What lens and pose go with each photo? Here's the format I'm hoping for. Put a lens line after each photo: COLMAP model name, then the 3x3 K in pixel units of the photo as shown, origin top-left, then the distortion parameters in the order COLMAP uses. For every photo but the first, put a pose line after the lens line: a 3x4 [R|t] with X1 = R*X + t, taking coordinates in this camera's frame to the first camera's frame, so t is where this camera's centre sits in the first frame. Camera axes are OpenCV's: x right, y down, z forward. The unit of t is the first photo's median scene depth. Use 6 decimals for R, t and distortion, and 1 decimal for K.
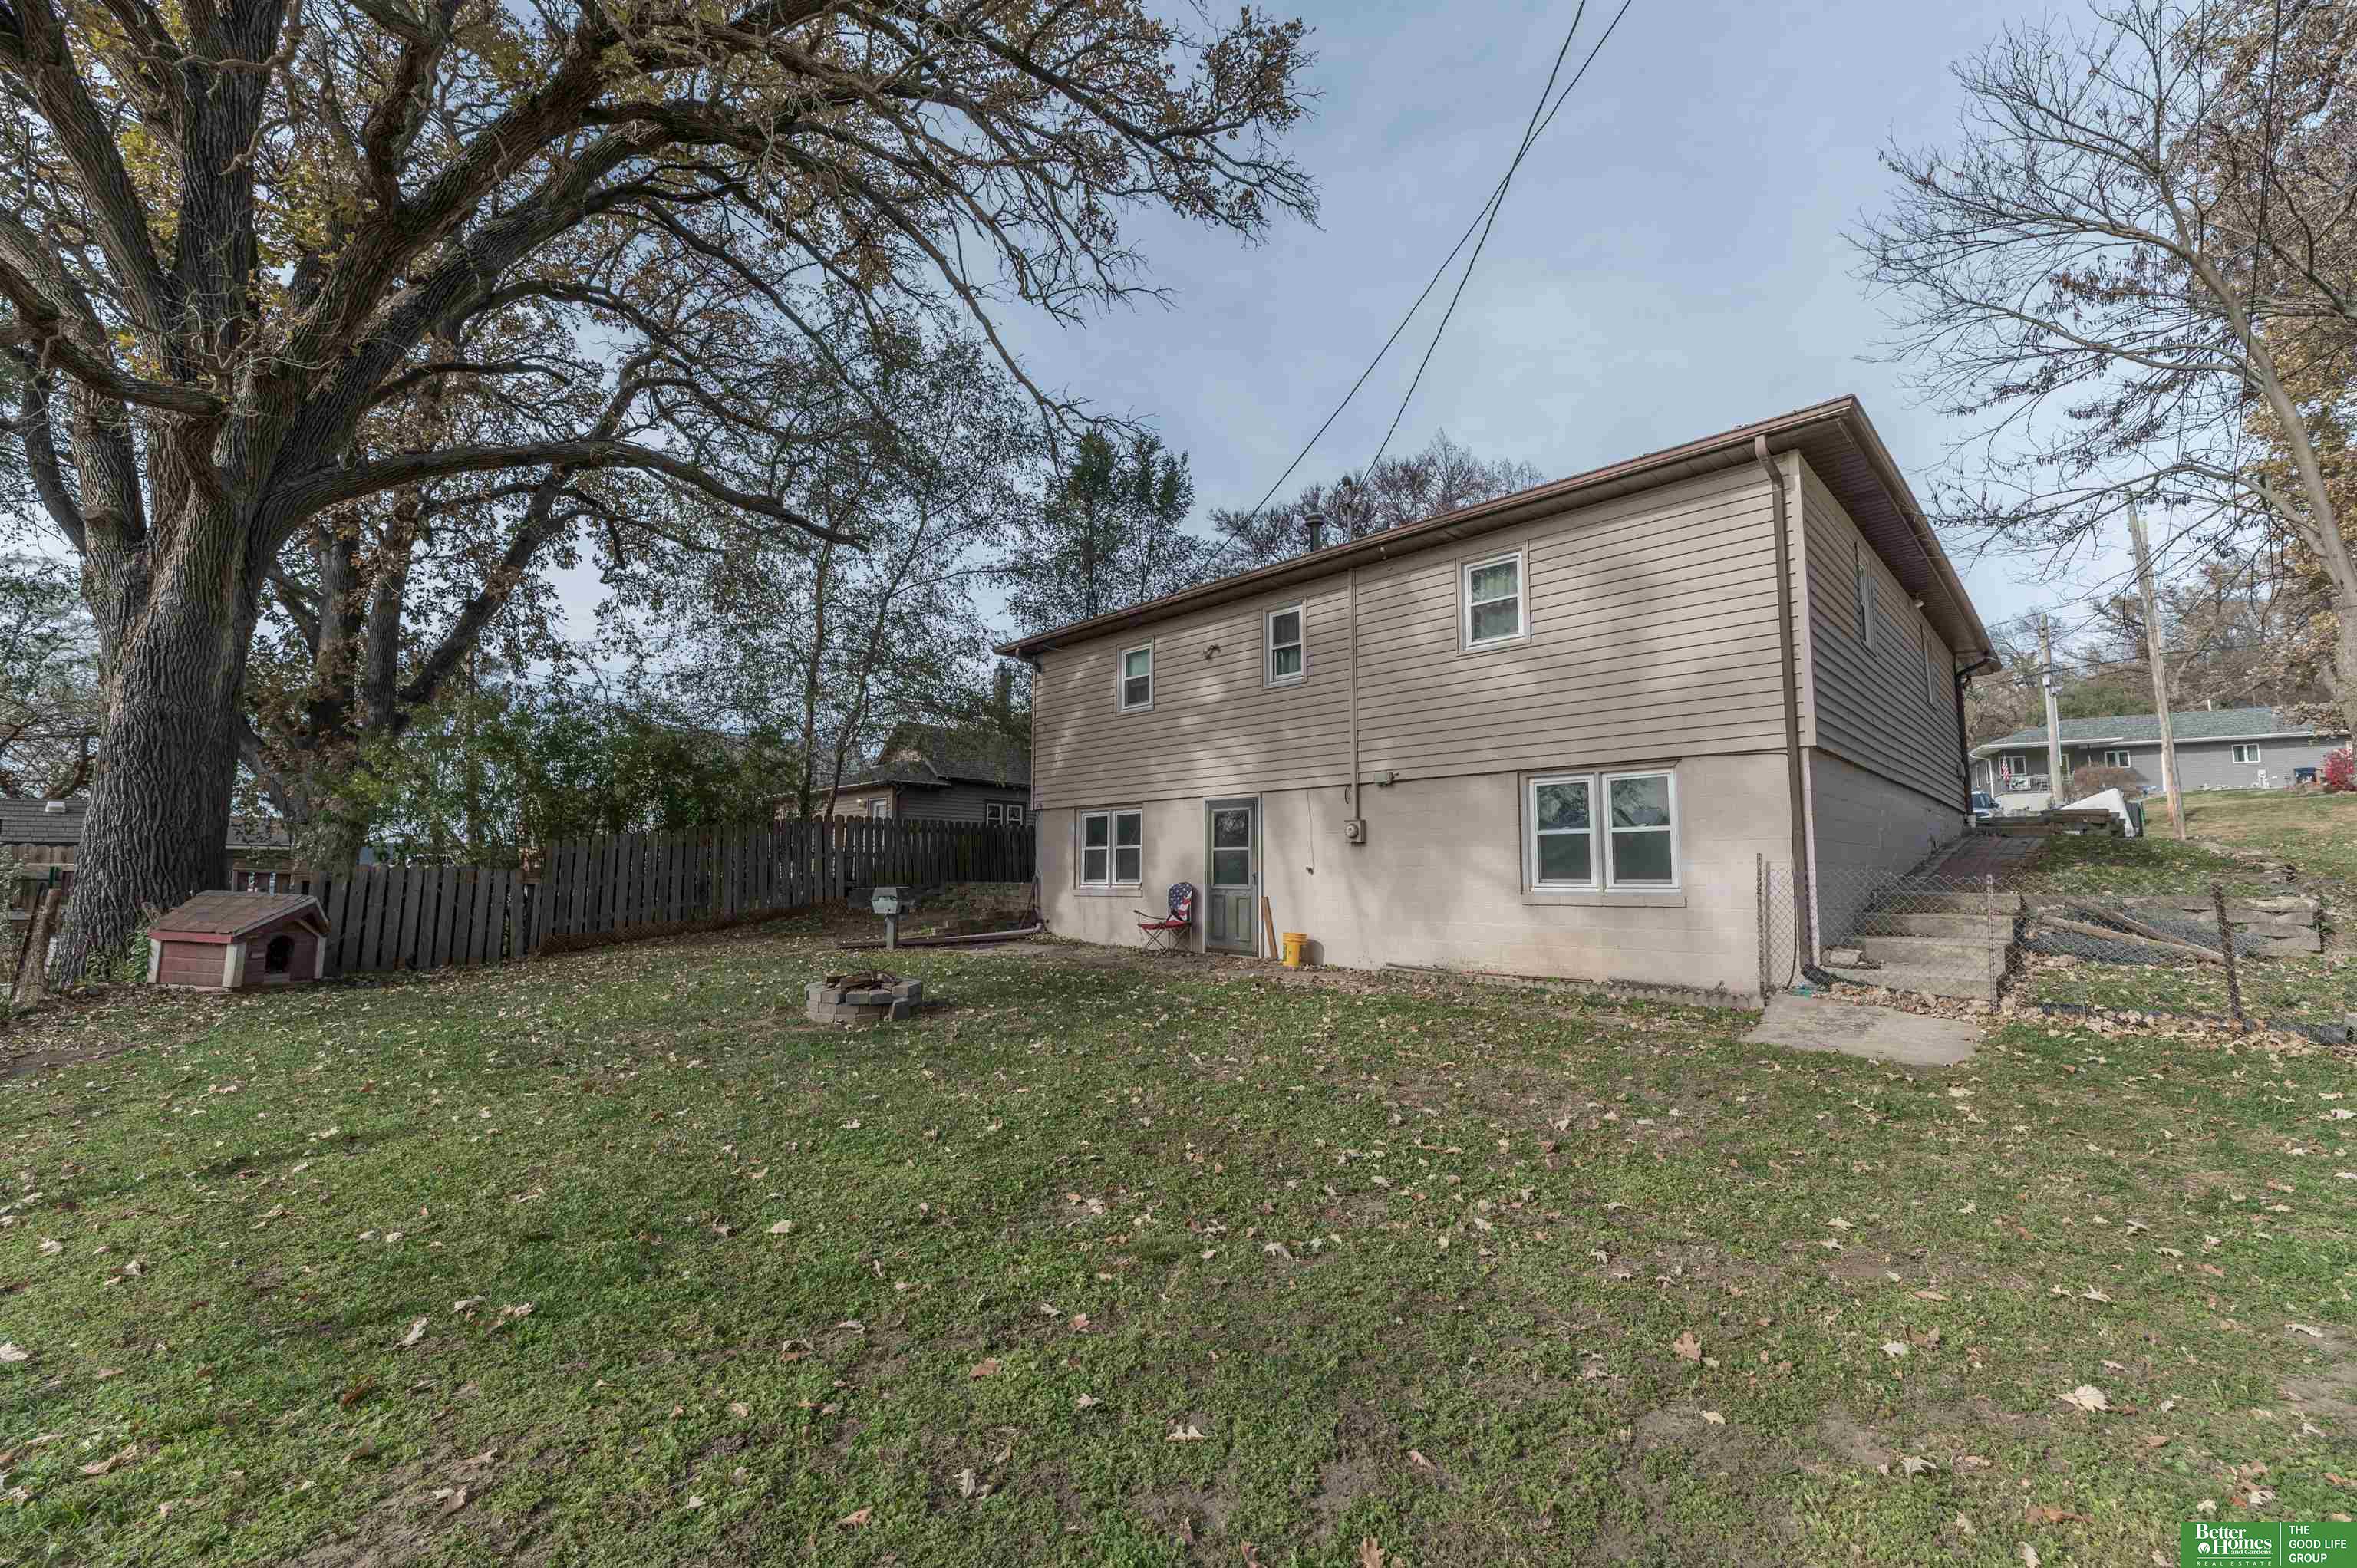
lens RADIAL K [[960.8, 0, 1183.8], [0, 960.8, 794.9], [0, 0, 1]] dist [0.001661, 0.000152]
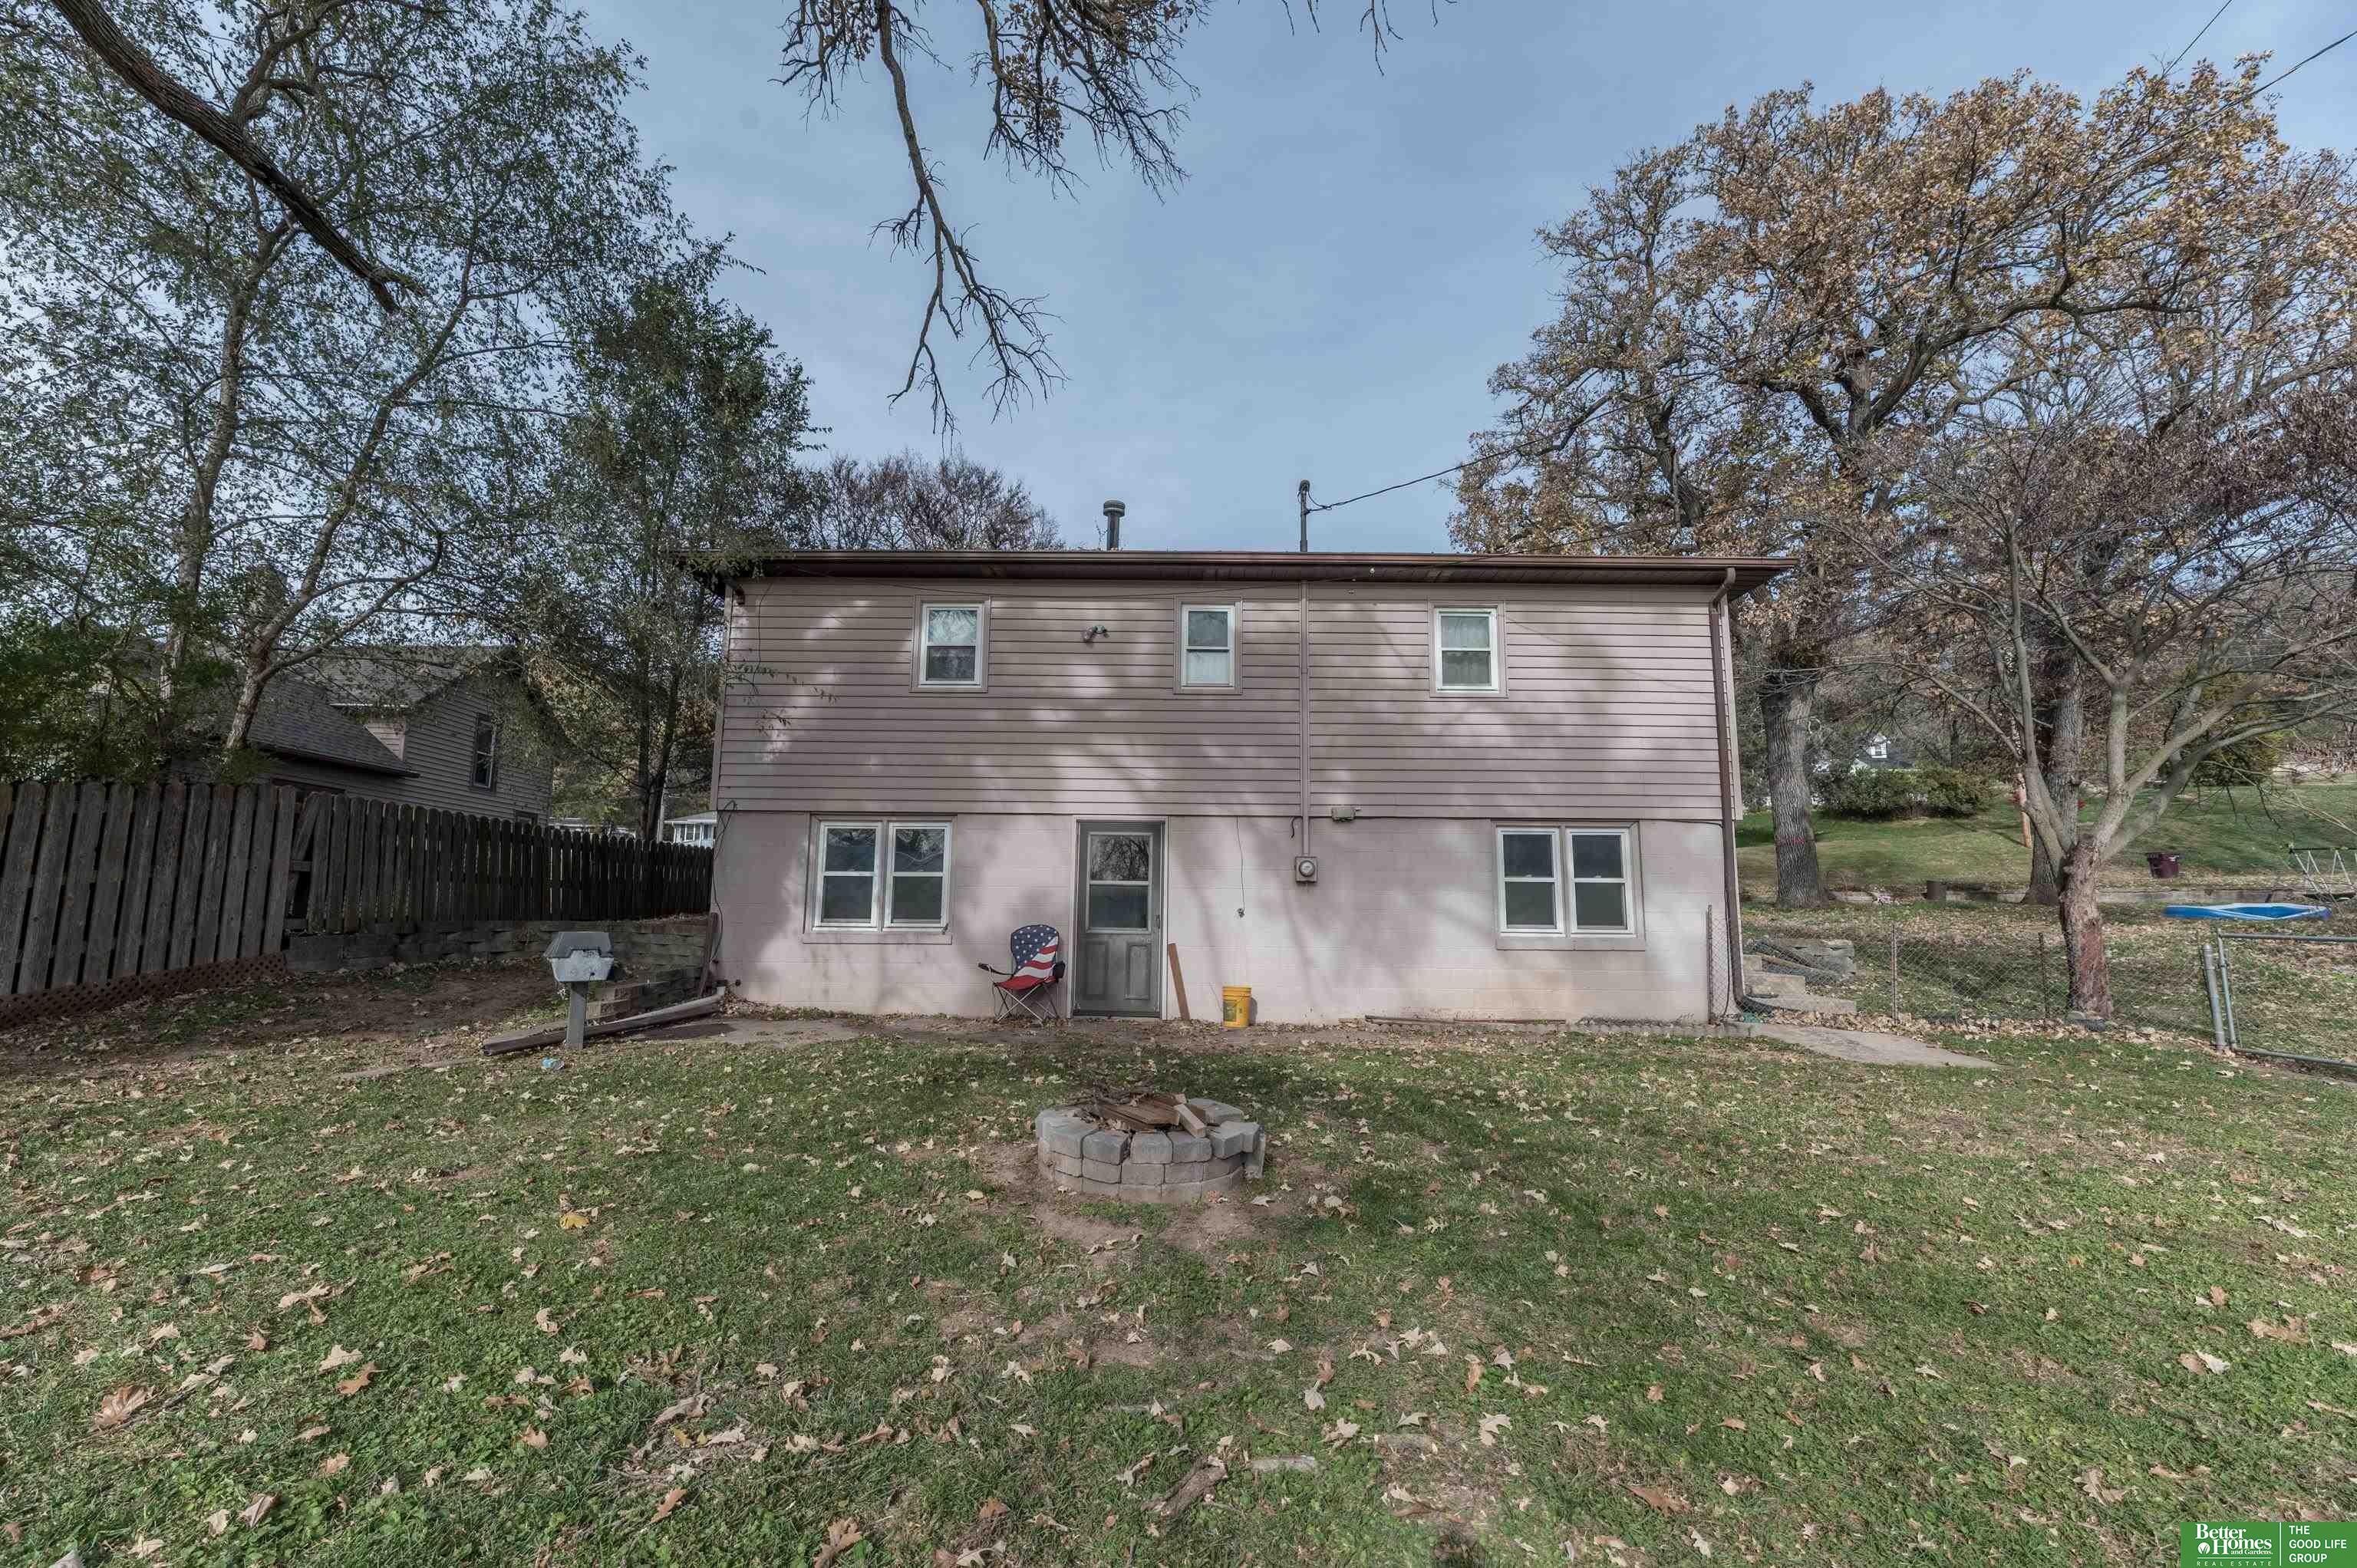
lens RADIAL K [[960.8, 0, 1183.8], [0, 960.8, 794.9], [0, 0, 1]] dist [0.001661, 0.000152]
pose [[0.714216, 0.098429, 0.692970, -0.538490], [-0.070246, 0.995144, -0.068950, 0.039225], [-0.696391, 0.000567, 0.717662, 0.443033]]
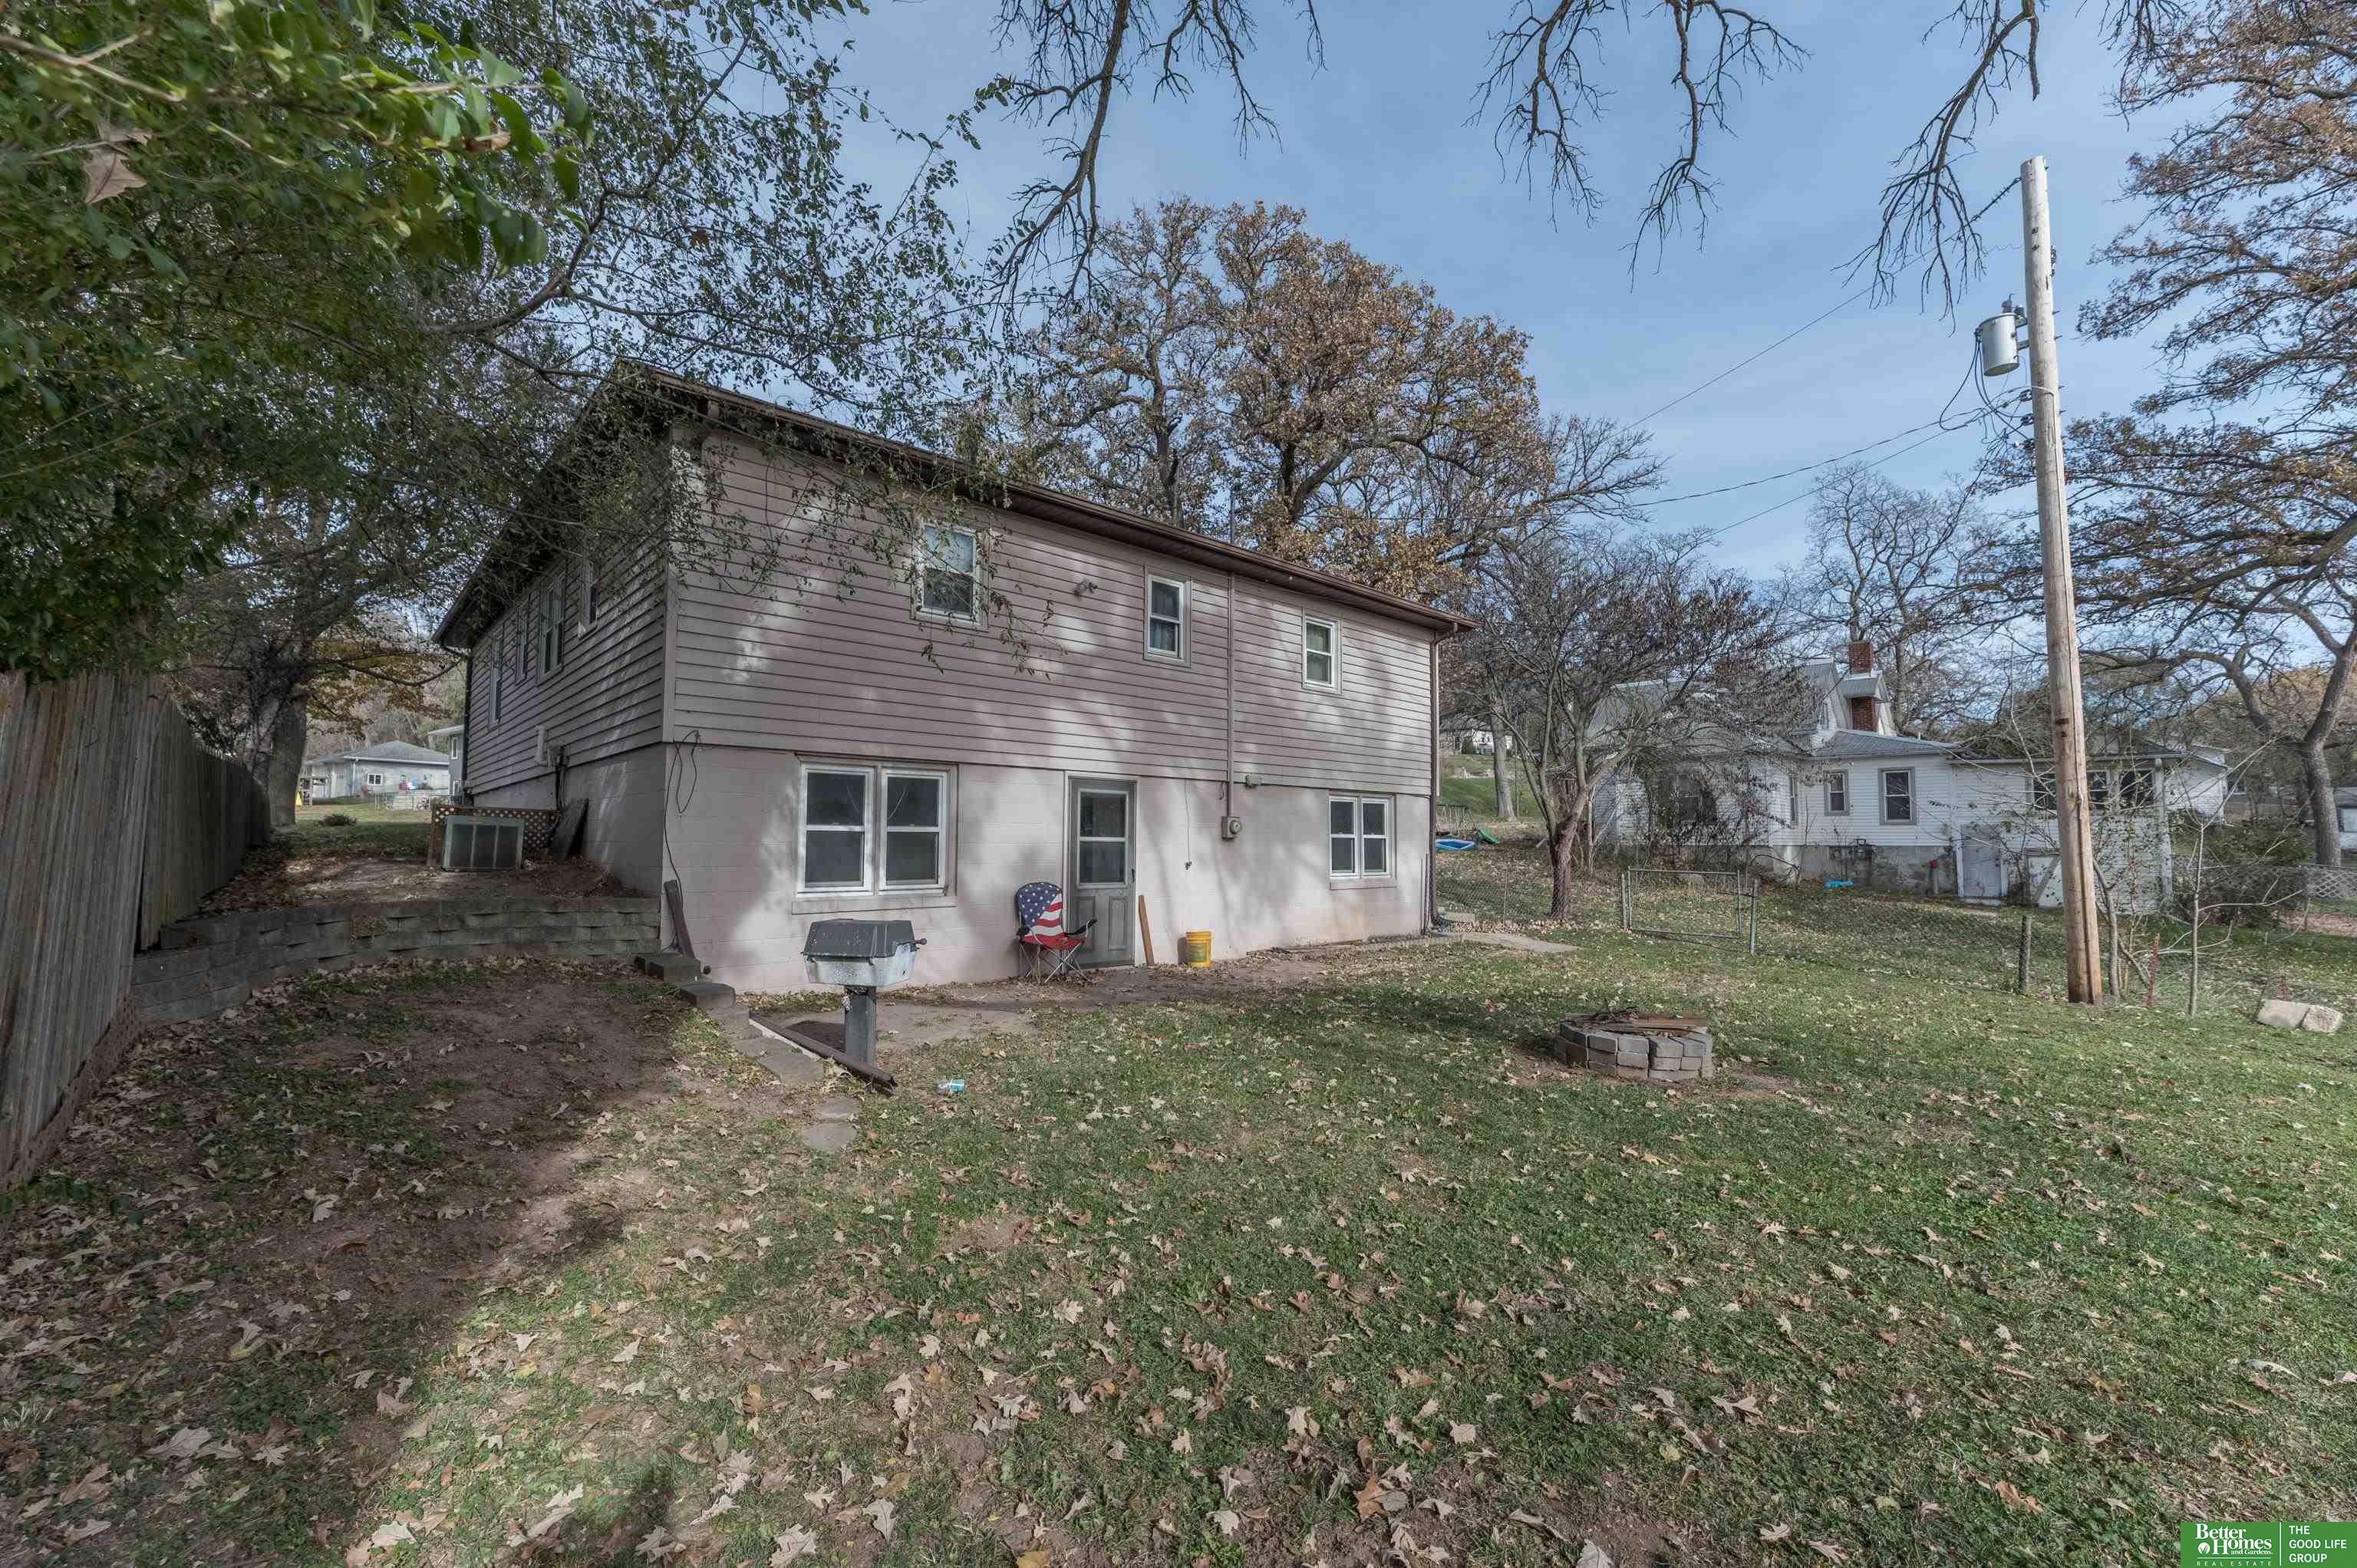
lens RADIAL K [[960.8, 0, 1183.8], [0, 960.8, 794.9], [0, 0, 1]] dist [0.001661, 0.000152]
pose [[0.046487, 0.054026, 0.997457, -0.874650], [-0.091577, 0.994562, -0.049601, 0.059979], [-0.994712, -0.089038, 0.051182, 1.015668]]
